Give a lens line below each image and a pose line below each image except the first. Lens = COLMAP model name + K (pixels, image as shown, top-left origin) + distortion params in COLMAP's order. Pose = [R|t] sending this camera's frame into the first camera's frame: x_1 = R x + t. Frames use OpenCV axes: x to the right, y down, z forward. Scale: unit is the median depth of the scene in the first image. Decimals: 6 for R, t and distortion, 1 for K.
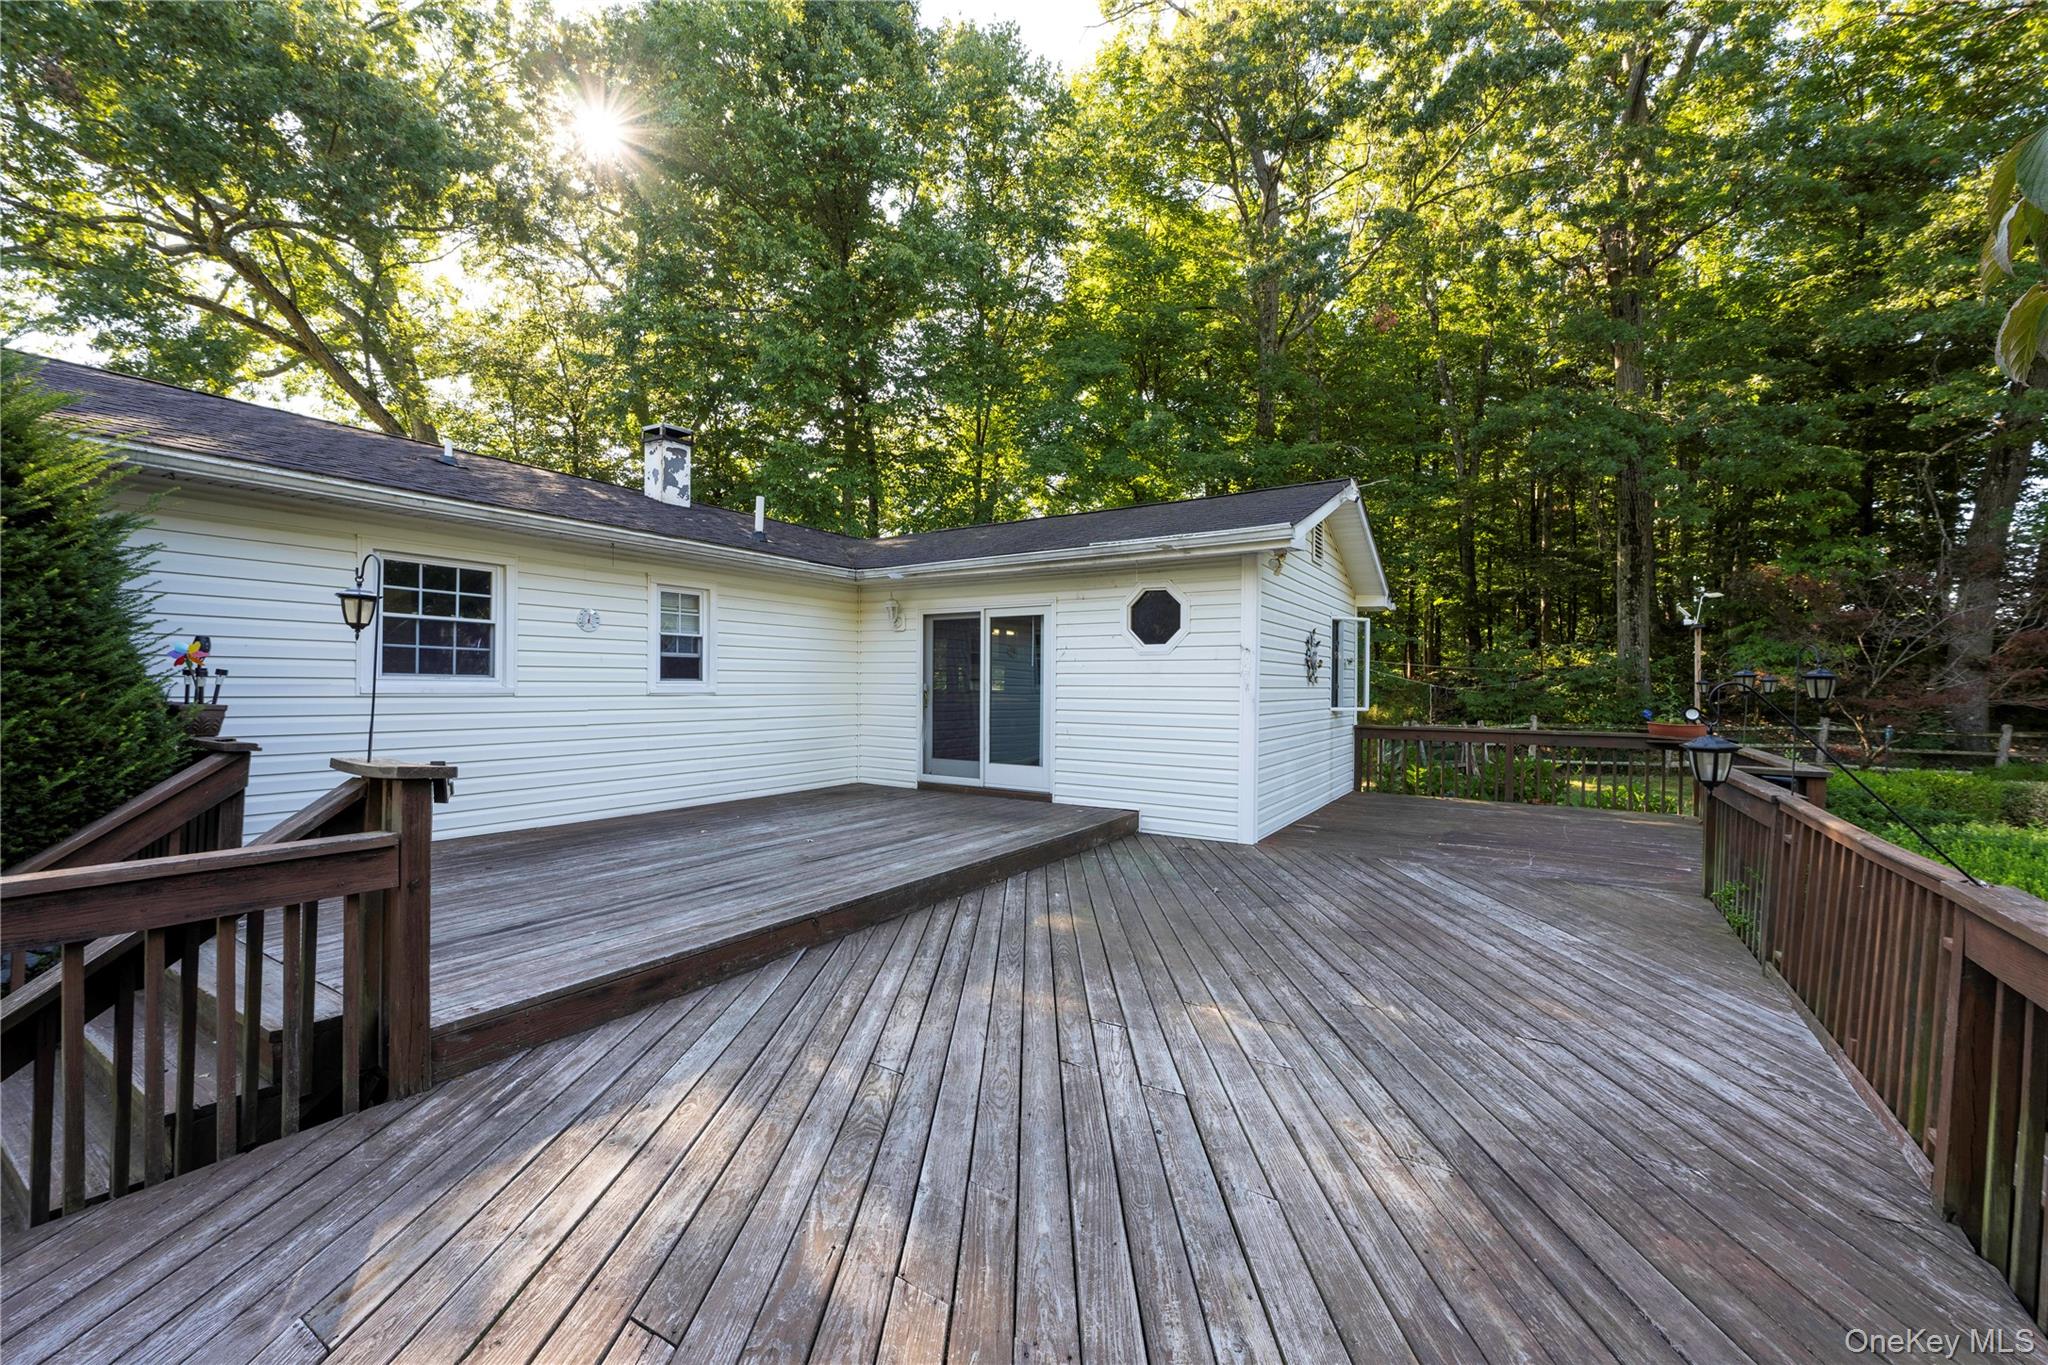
lens RADIAL K [[817.2, 0, 1016.9], [0, 817.2, 683.5], [0, 0, 1]] dist [0.003617, 0.000041]
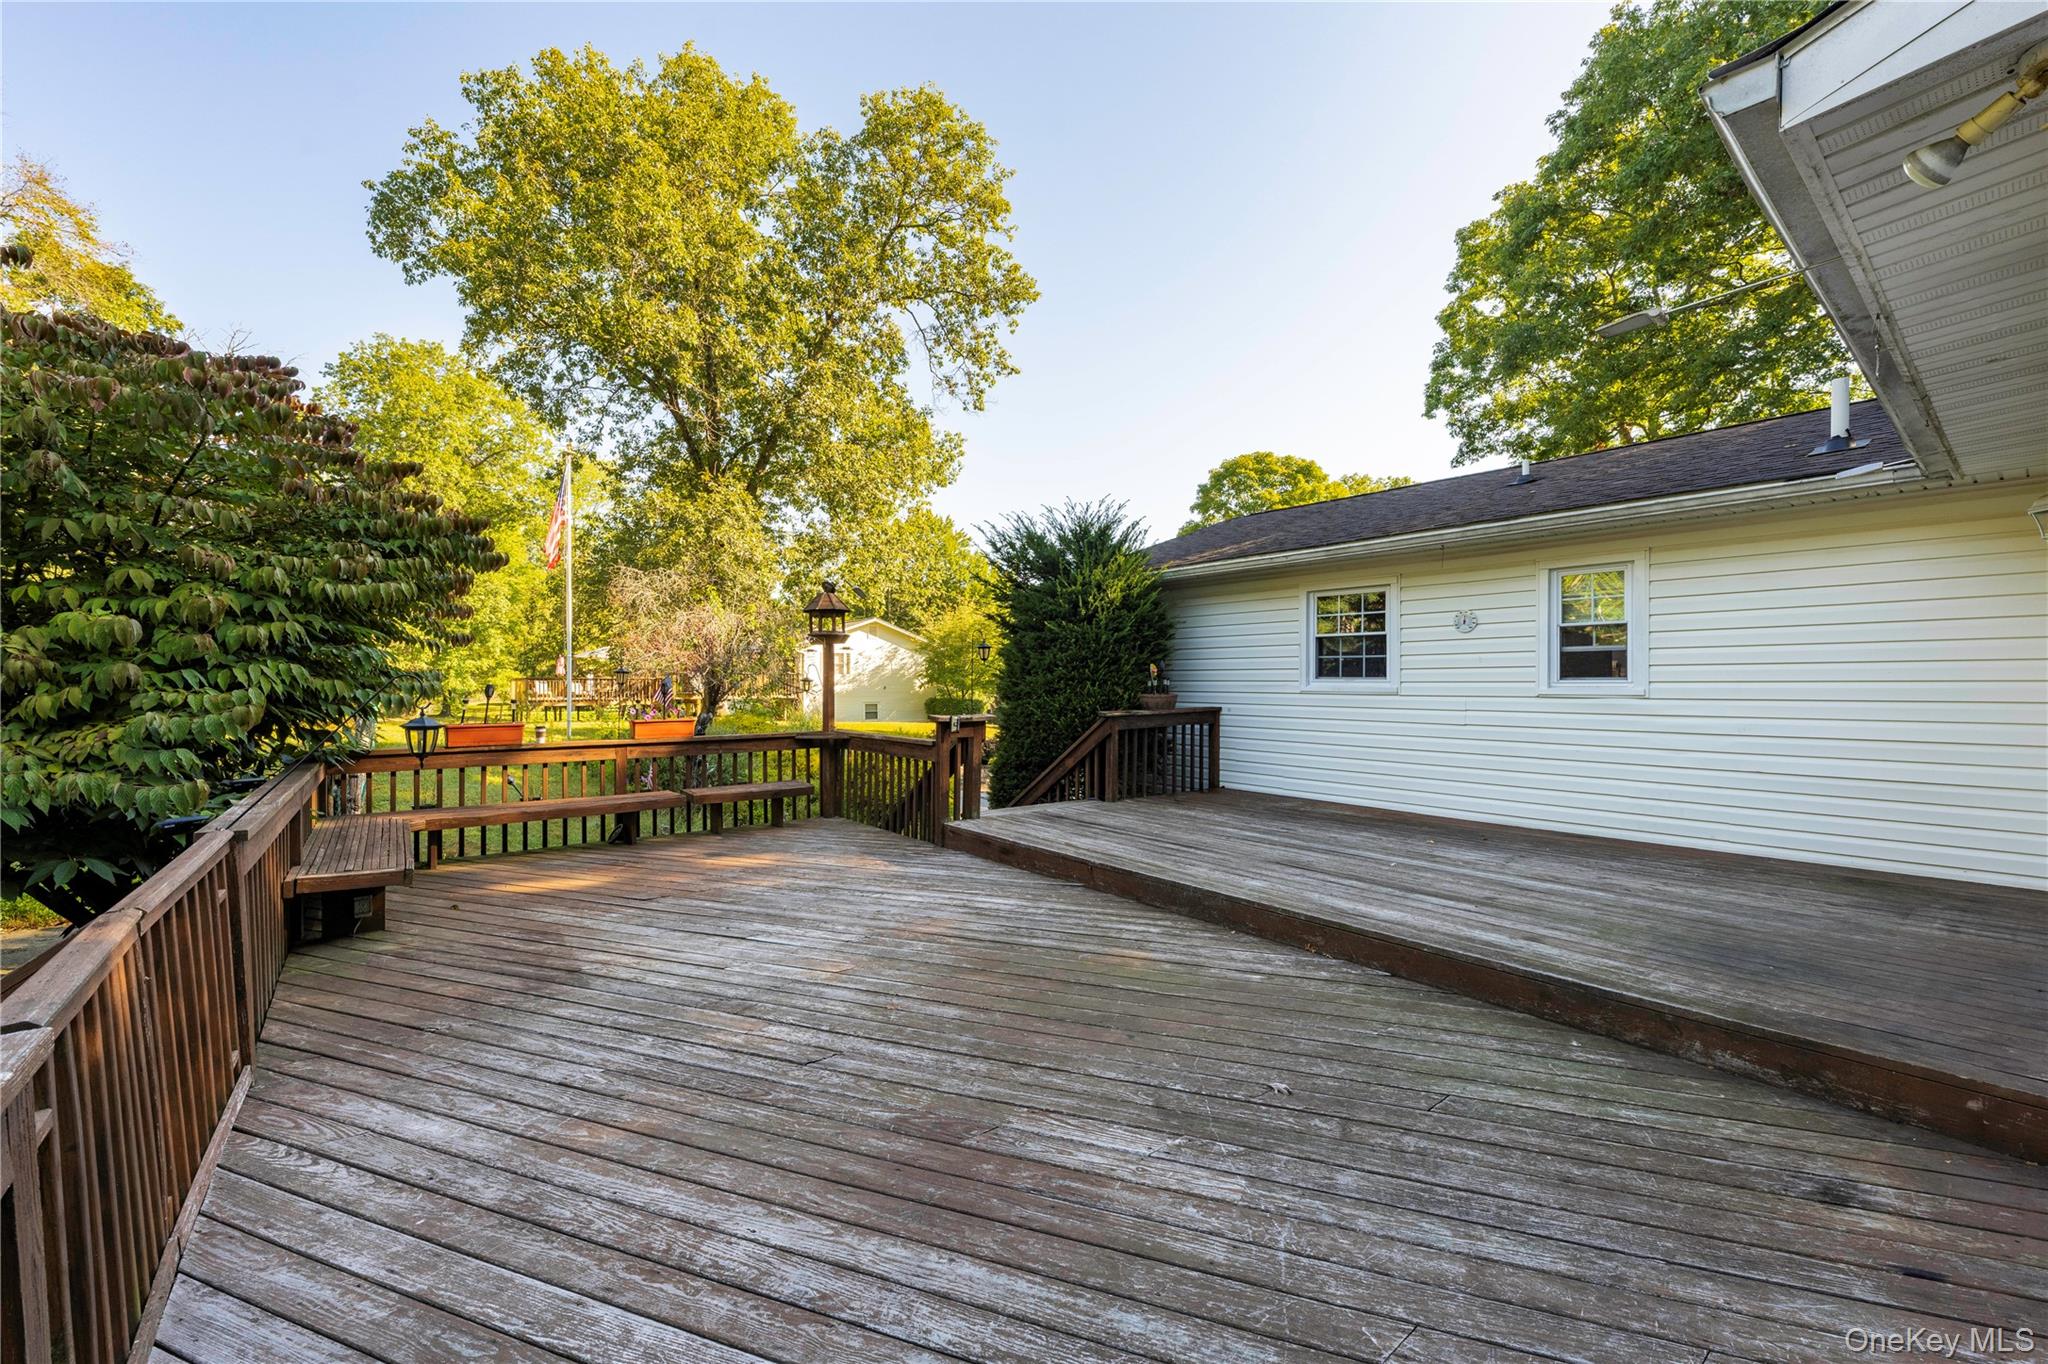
lens RADIAL K [[817.2, 0, 1015.8], [0, 817.2, 686.8], [0, 0, 1]] dist [0.003617, 0.000041]
pose [[-0.331604, -0.003893, -0.943410, 0.981153], [-0.000480, 0.999992, -0.003958, 0.012434], [0.943418, -0.000860, -0.331604, 1.293070]]
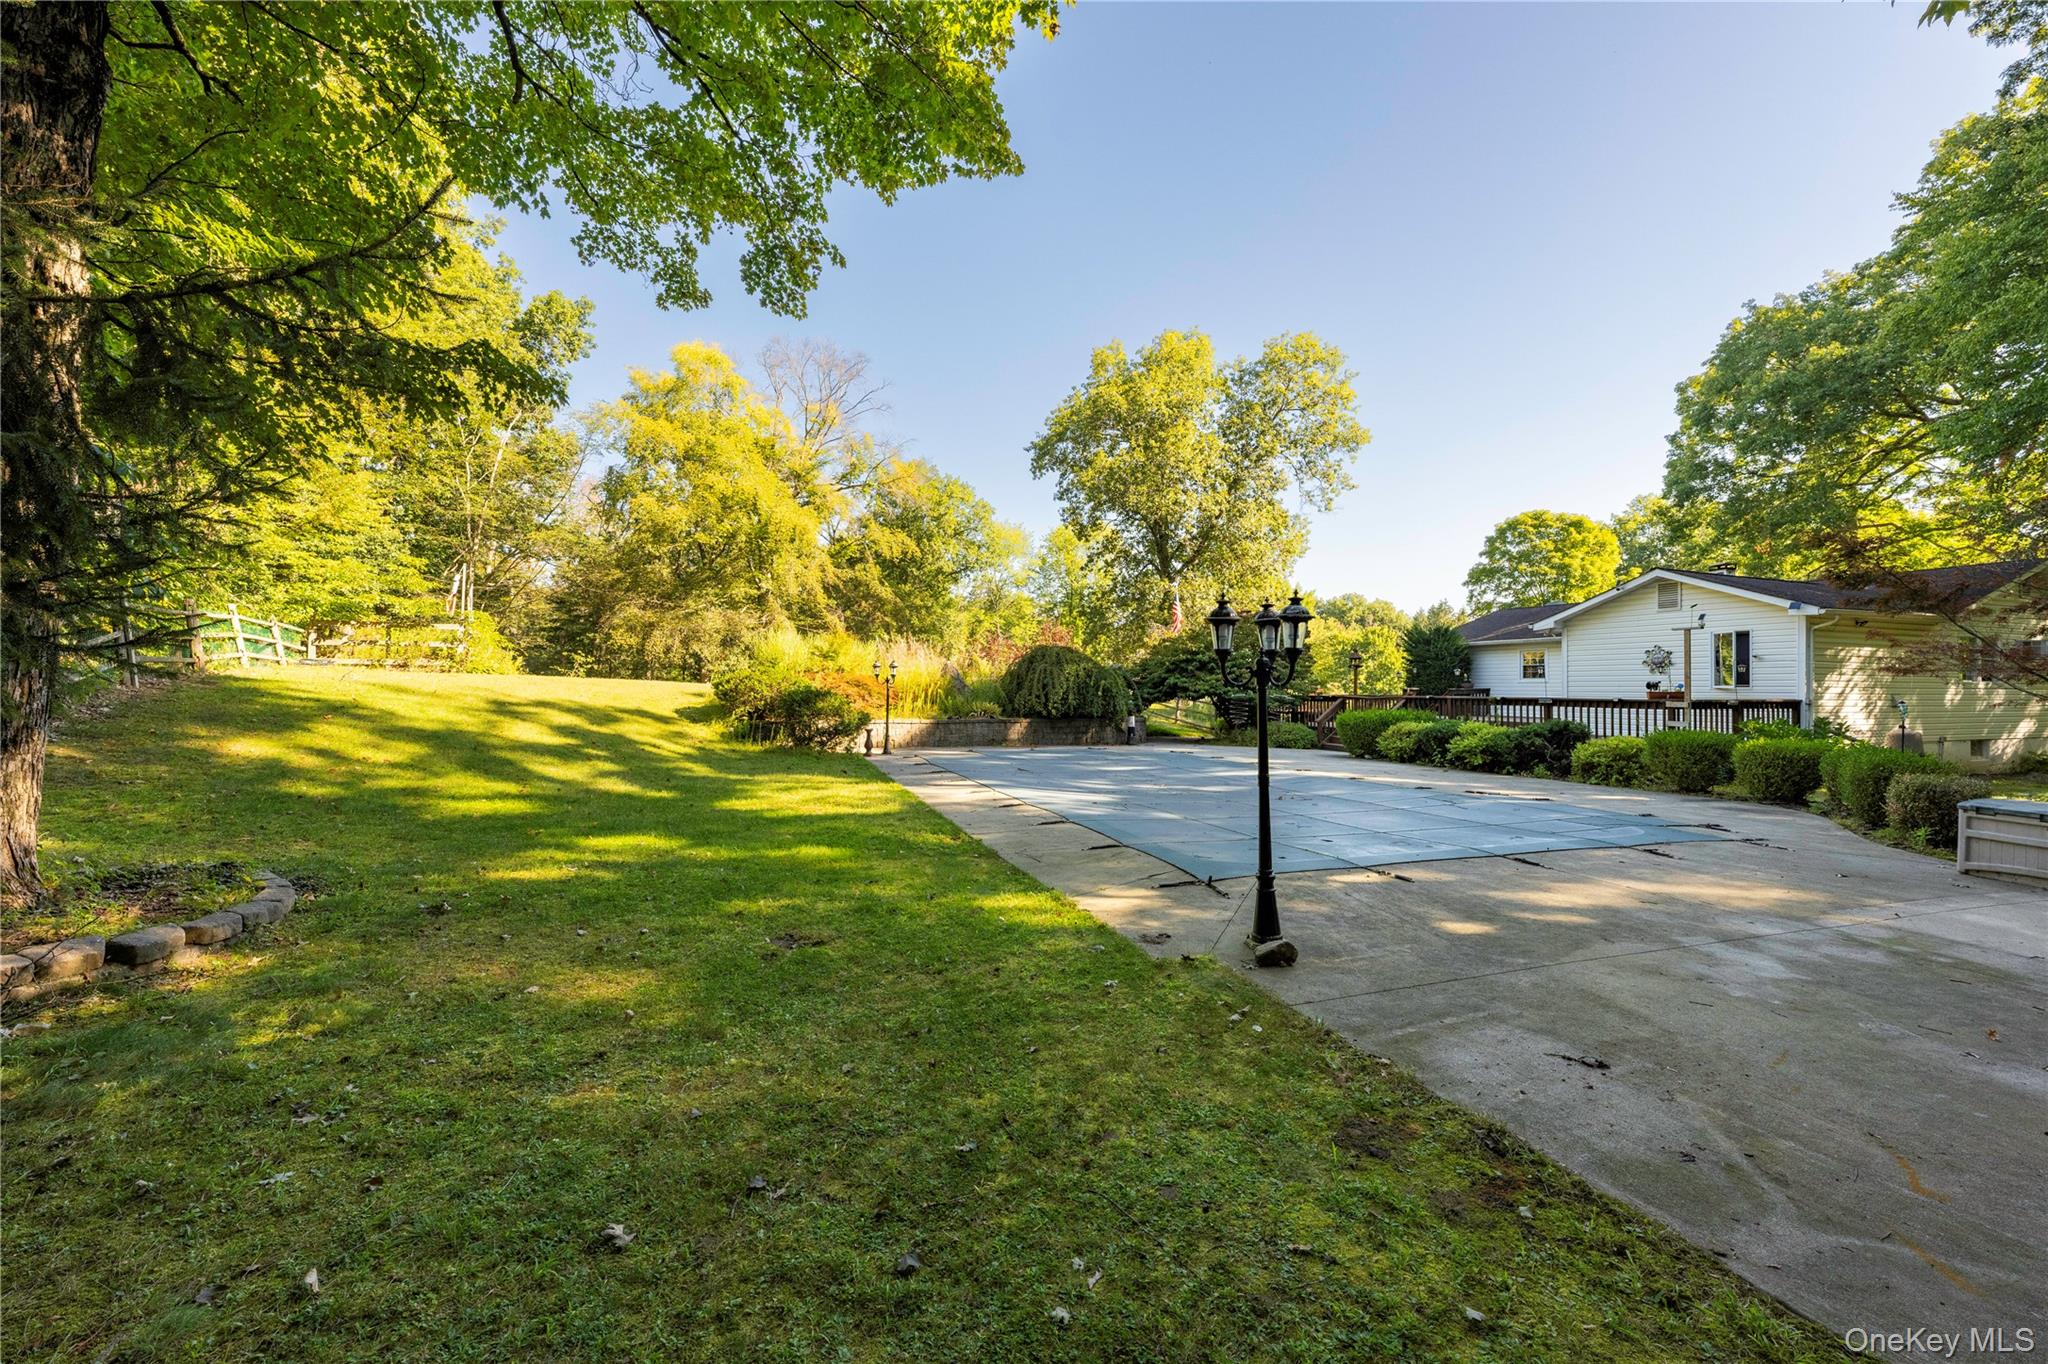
lens RADIAL K [[817.2, 0, 1032.1], [0, 817.2, 667.9], [0, 0, 1]] dist [0.003617, 0.000041]
pose [[-0.589483, -0.031973, -0.807148, 5.826173], [-0.009398, 0.999420, -0.032726, 0.137067], [0.807726, -0.011705, -0.589442, 1.943640]]
